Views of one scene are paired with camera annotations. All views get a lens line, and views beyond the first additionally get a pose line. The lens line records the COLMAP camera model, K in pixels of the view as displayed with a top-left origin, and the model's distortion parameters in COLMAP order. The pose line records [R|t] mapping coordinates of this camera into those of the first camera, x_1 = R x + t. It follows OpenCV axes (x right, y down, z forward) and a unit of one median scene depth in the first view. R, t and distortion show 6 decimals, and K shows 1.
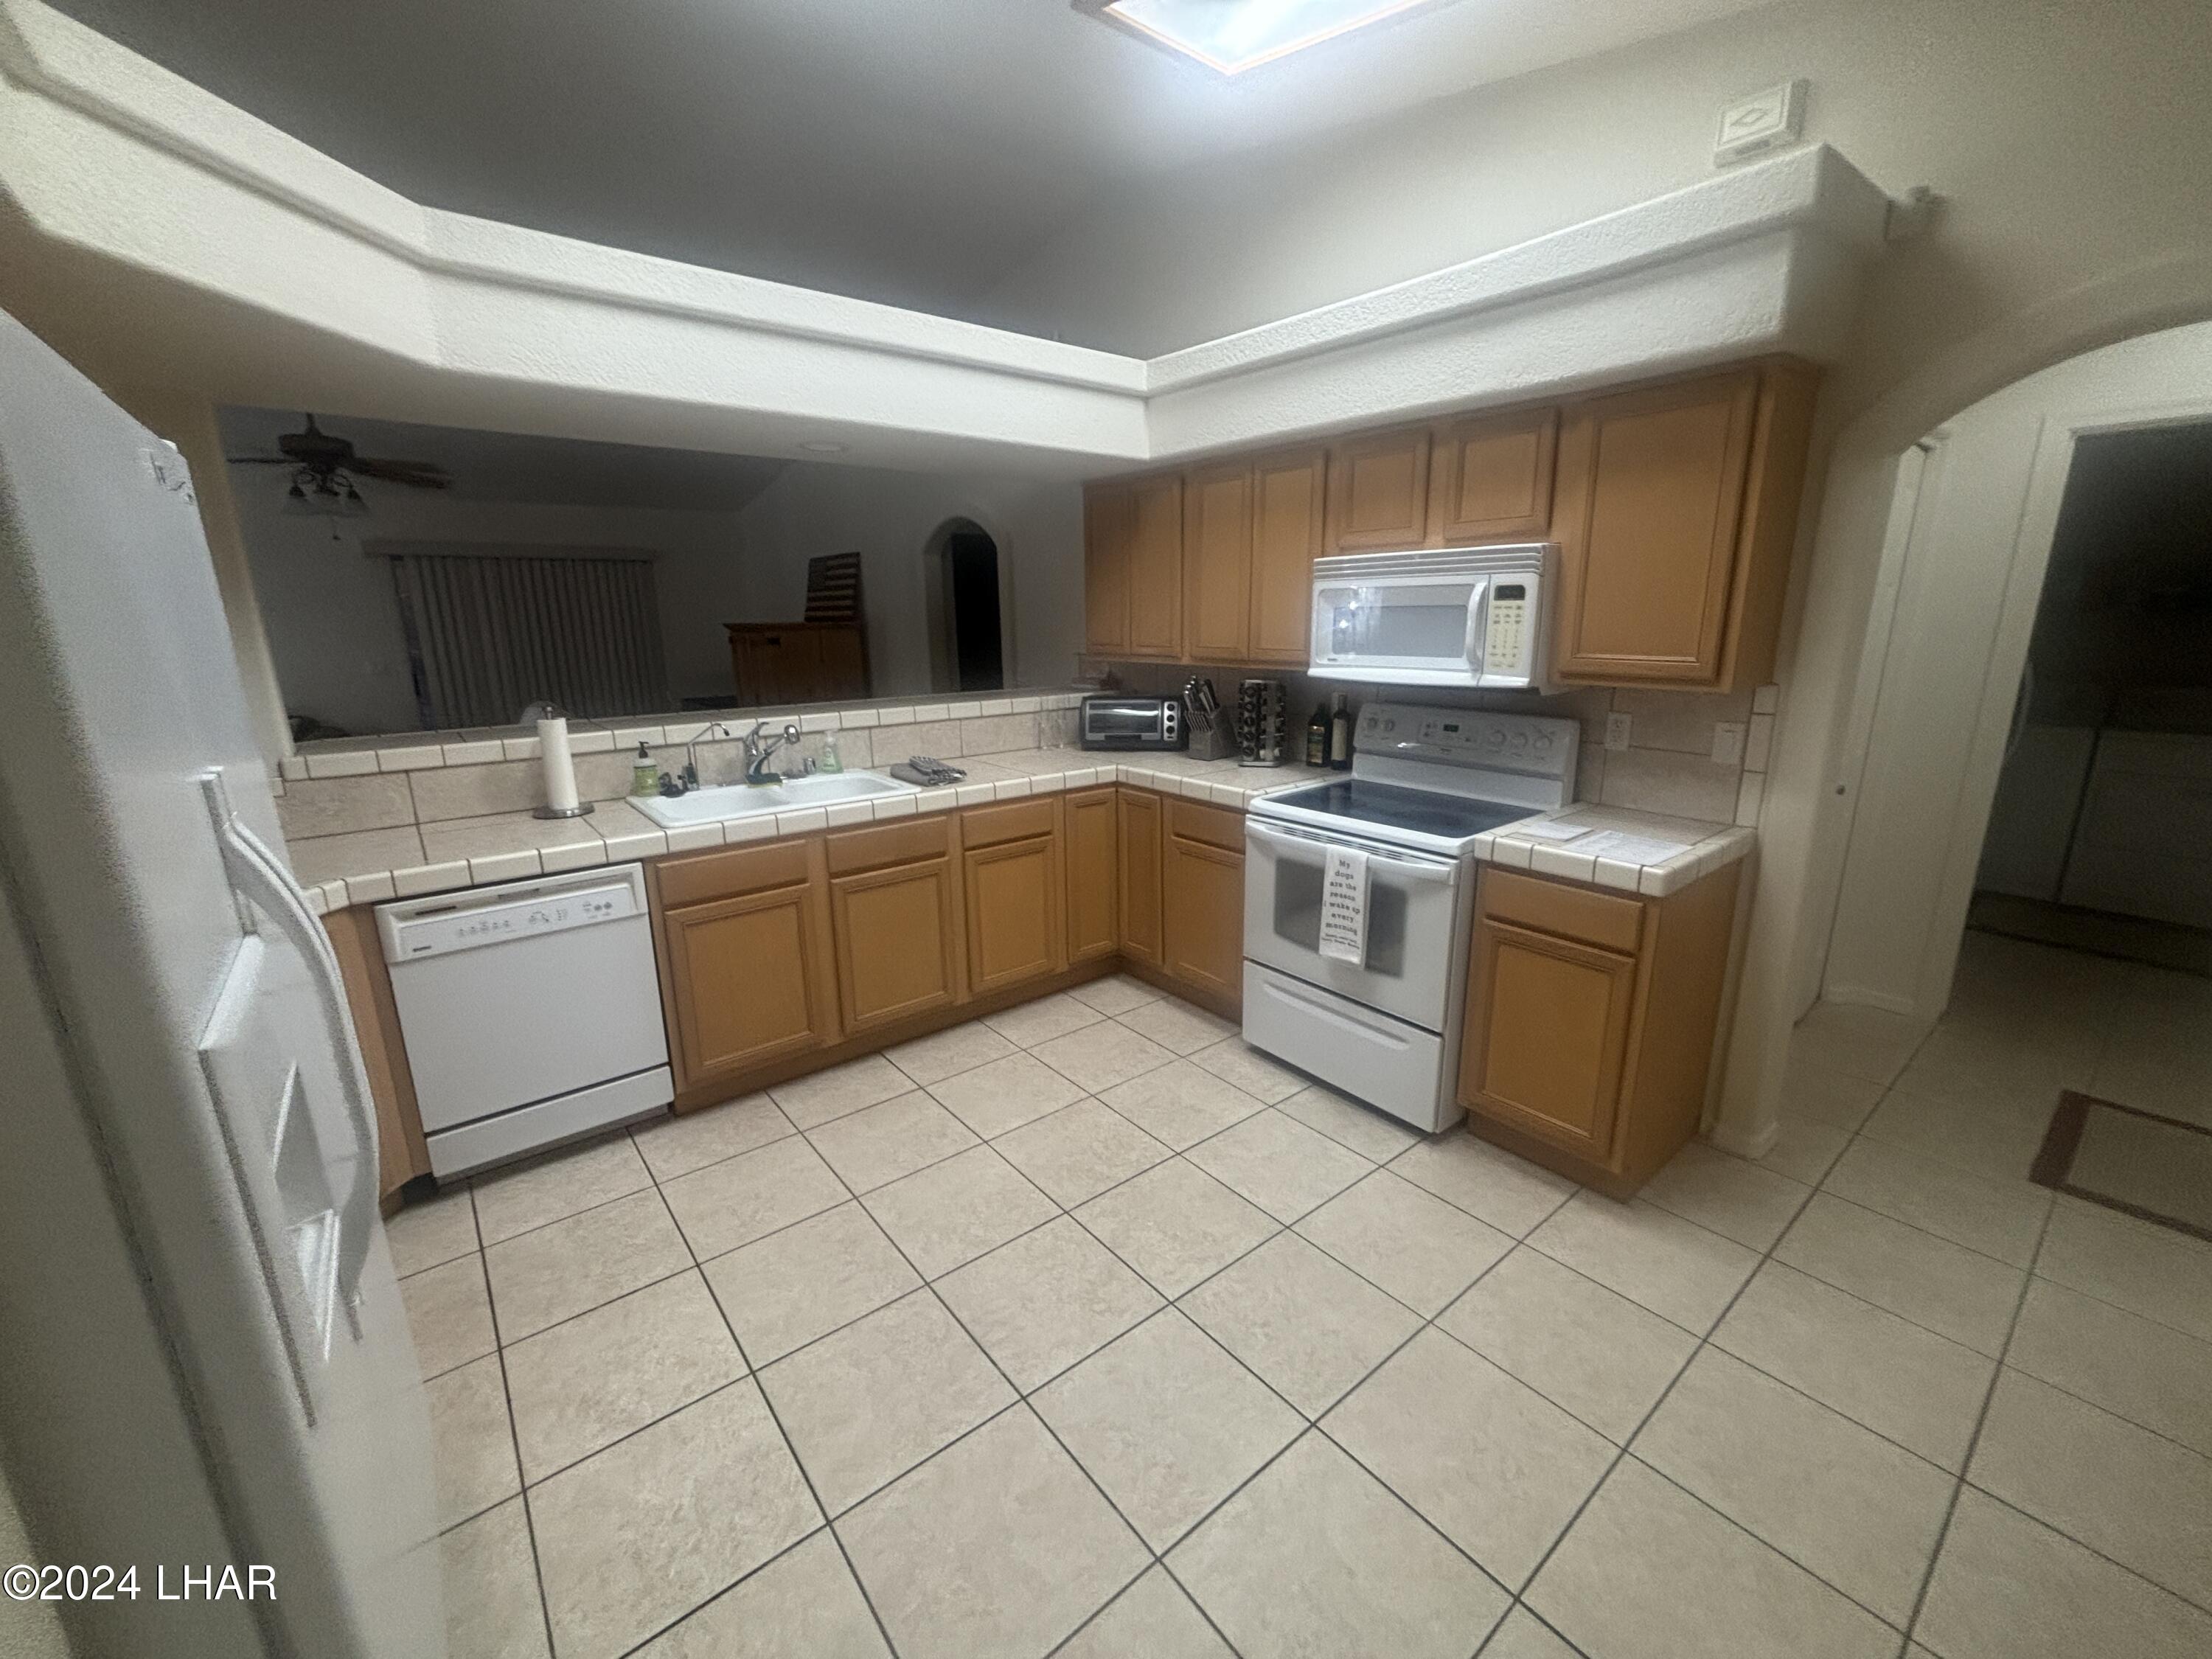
lens RADIAL K [[892.8, 0, 1101.3], [0, 892.8, 834.3], [0, 0, 1]] dist [0.007627, -0.014979]
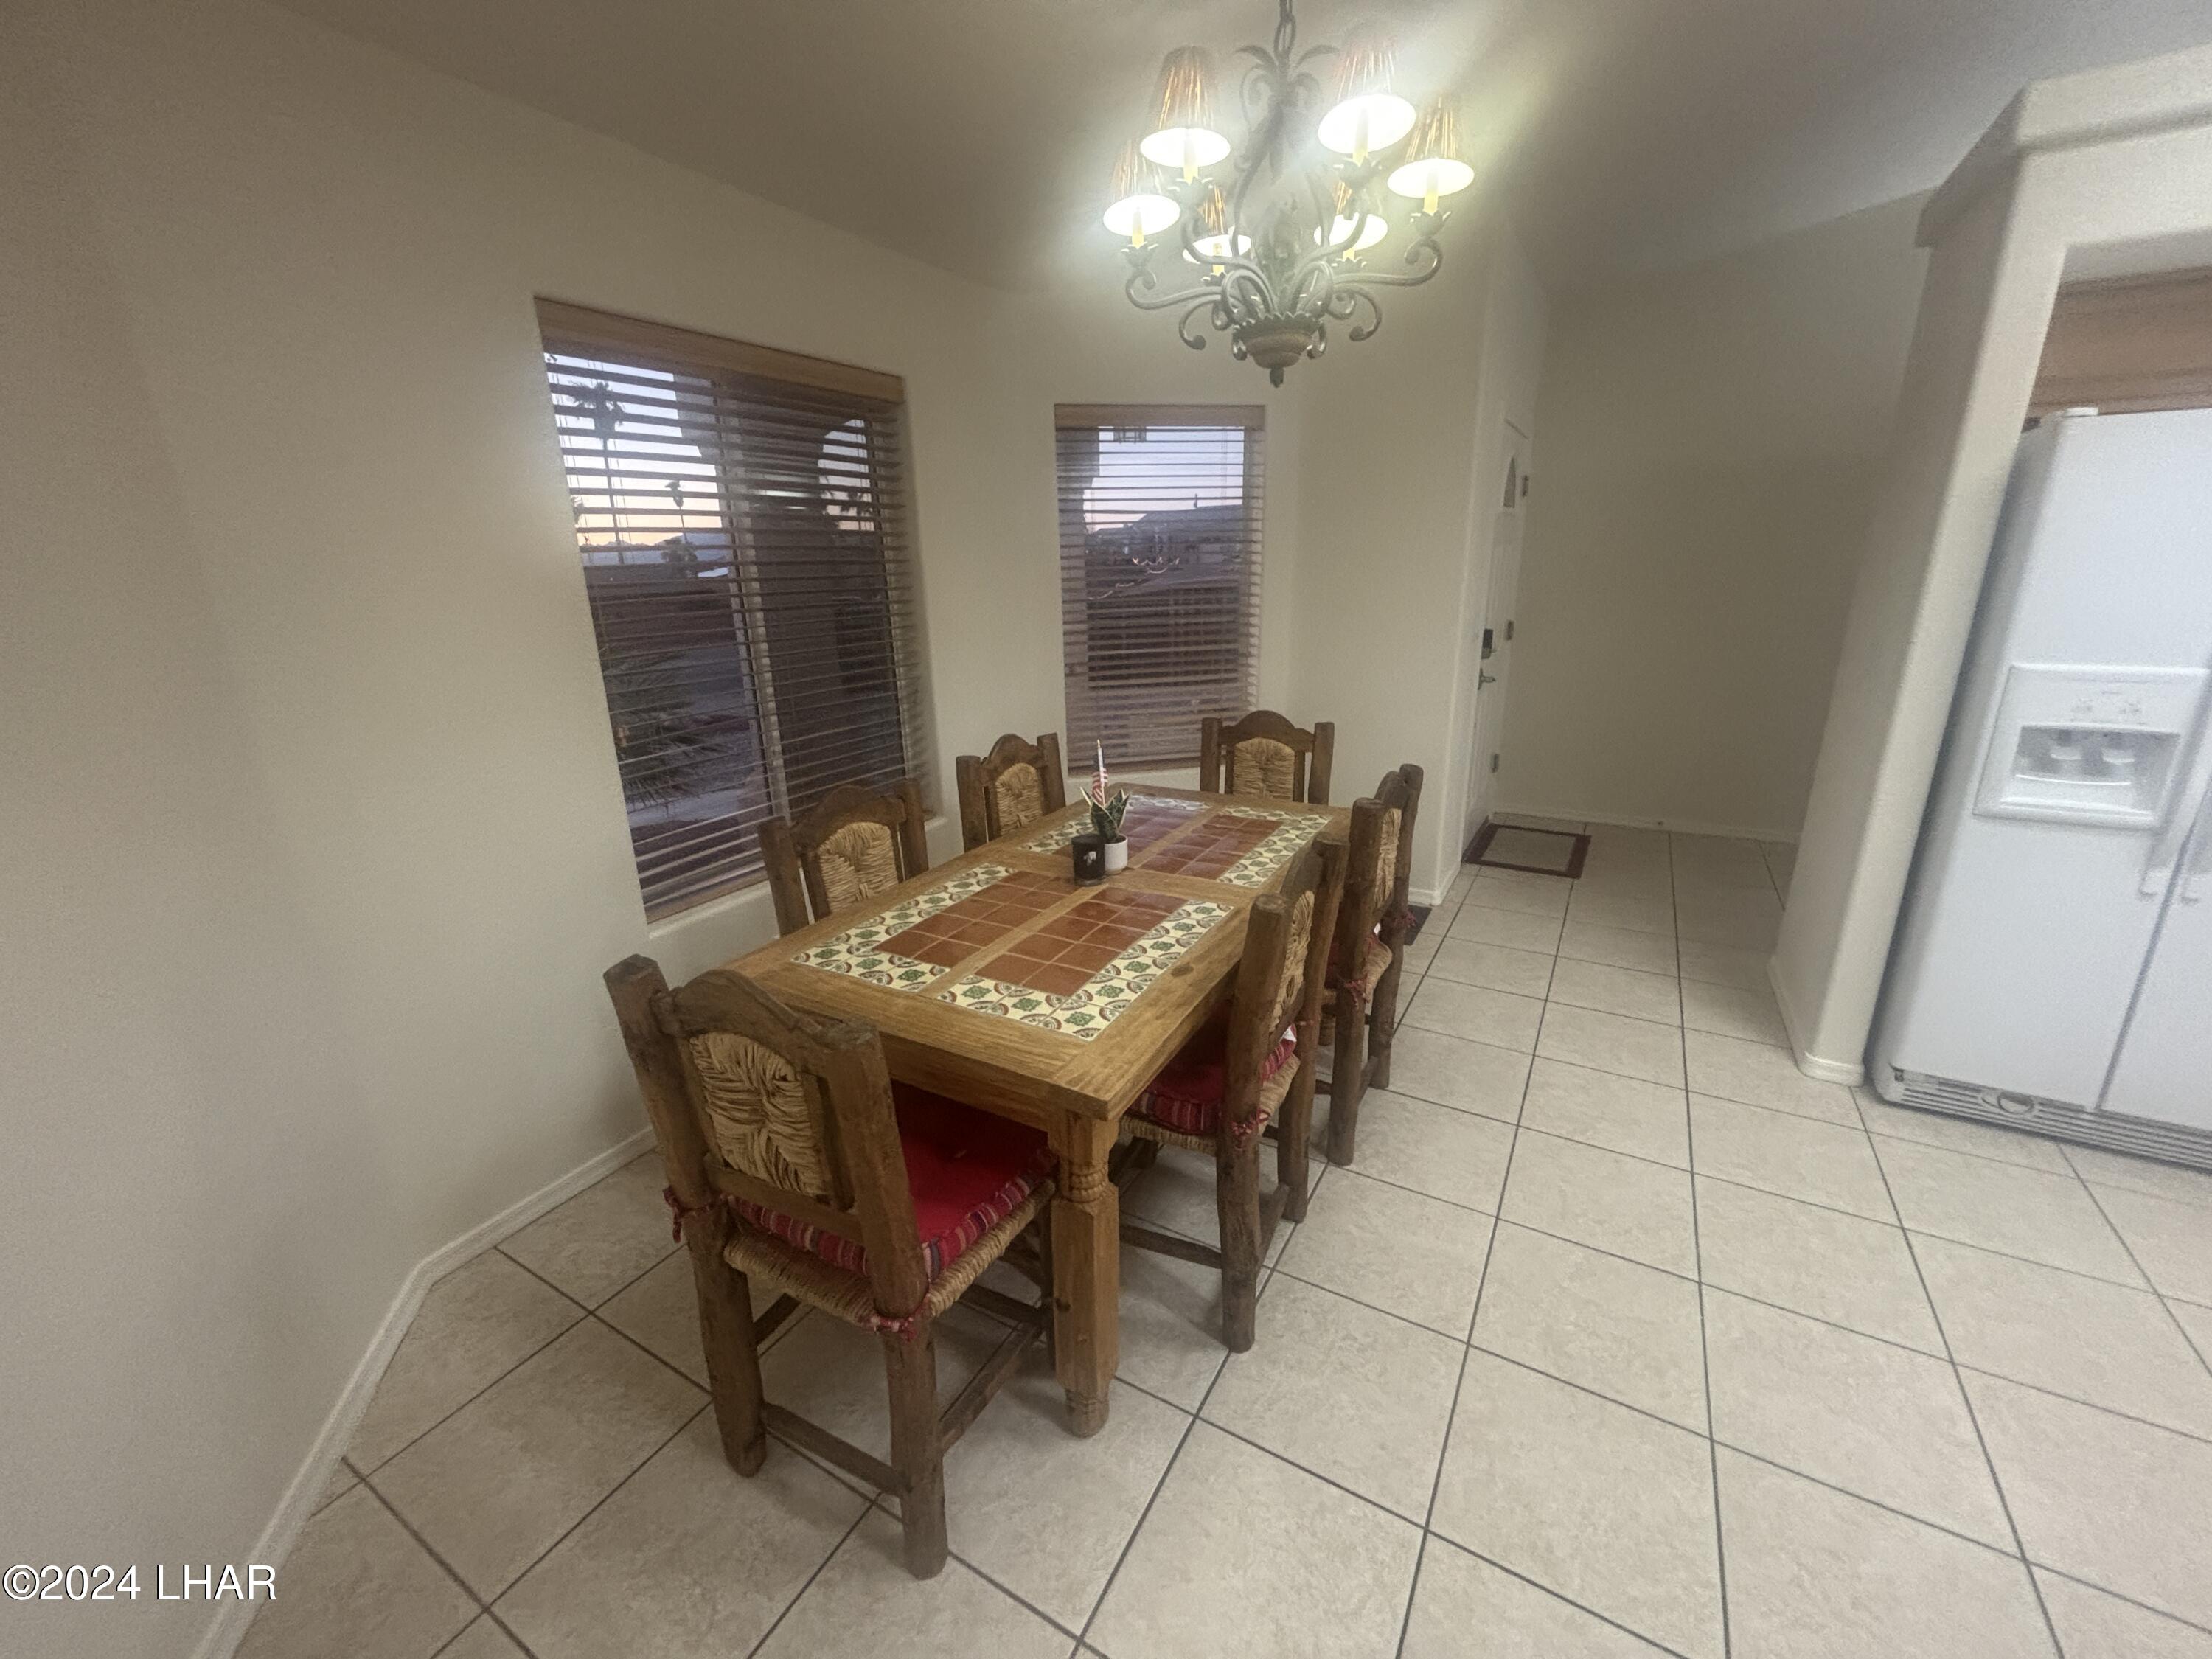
lens RADIAL K [[898.3, 0, 1102.2], [0, 898.3, 816.8], [0, 0, 1]] dist [-0.000749, -0.000307]
pose [[-0.934130, 0.125194, -0.334256, 0.667393], [-0.060874, 0.866871, 0.494802, -0.142095], [0.351703, 0.482557, -0.802149, 0.576652]]
